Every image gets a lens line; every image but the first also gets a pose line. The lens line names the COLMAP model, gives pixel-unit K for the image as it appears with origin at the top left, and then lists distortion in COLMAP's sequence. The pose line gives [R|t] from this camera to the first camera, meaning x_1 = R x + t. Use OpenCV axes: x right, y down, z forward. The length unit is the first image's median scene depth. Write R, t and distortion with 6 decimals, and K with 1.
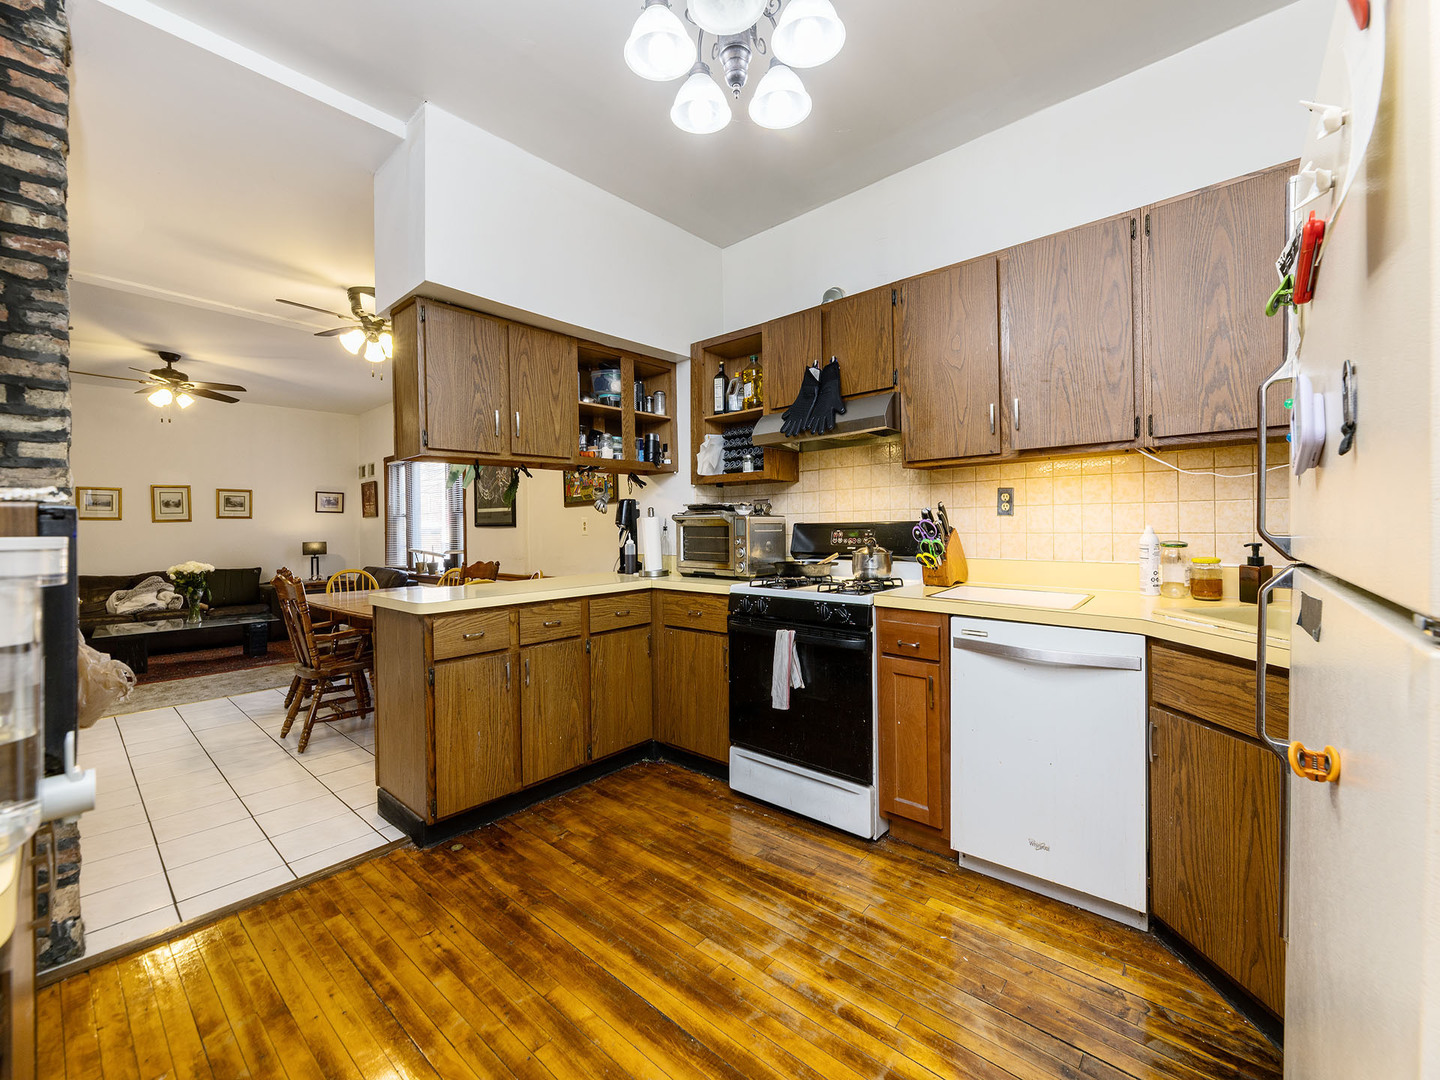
lens RADIAL K [[587.2, 0, 727.0], [0, 587.2, 532.3], [0, 0, 1]] dist [-0.002072, 0.000210]
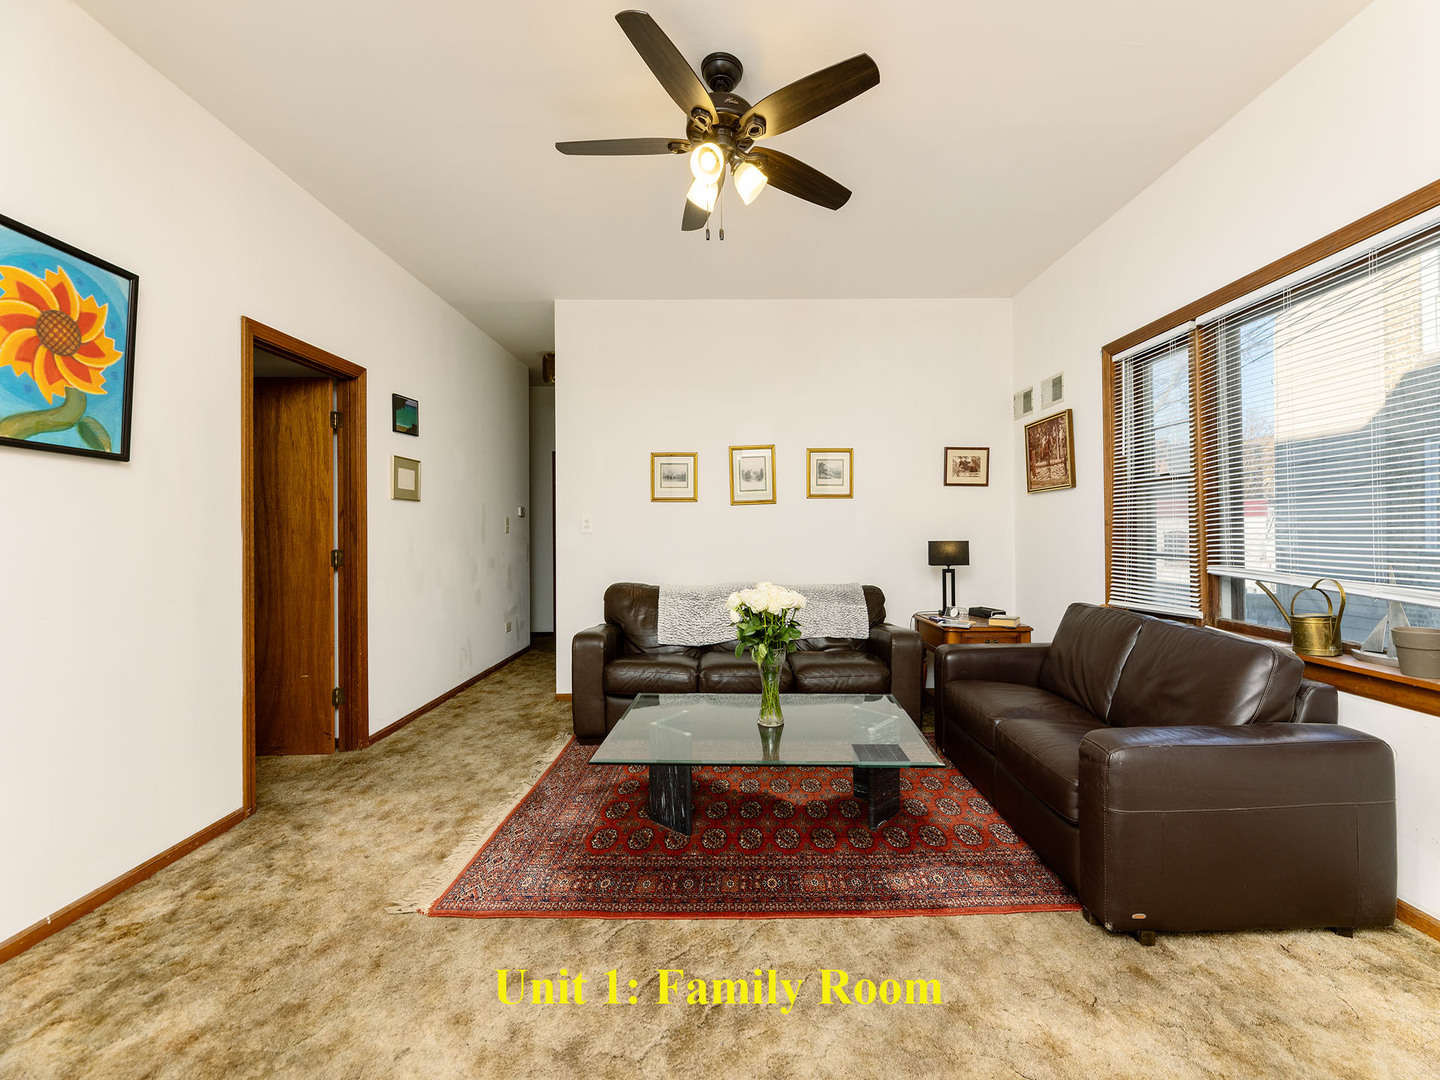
lens RADIAL K [[587.2, 0, 722.9], [0, 587.2, 533.0], [0, 0, 1]] dist [-0.002072, 0.000210]
pose [[0.654400, 0.004598, -0.756135, -0.468259], [-0.007960, 0.999968, -0.000808, 0.014064], [0.756107, 0.006547, 0.654415, 0.537666]]
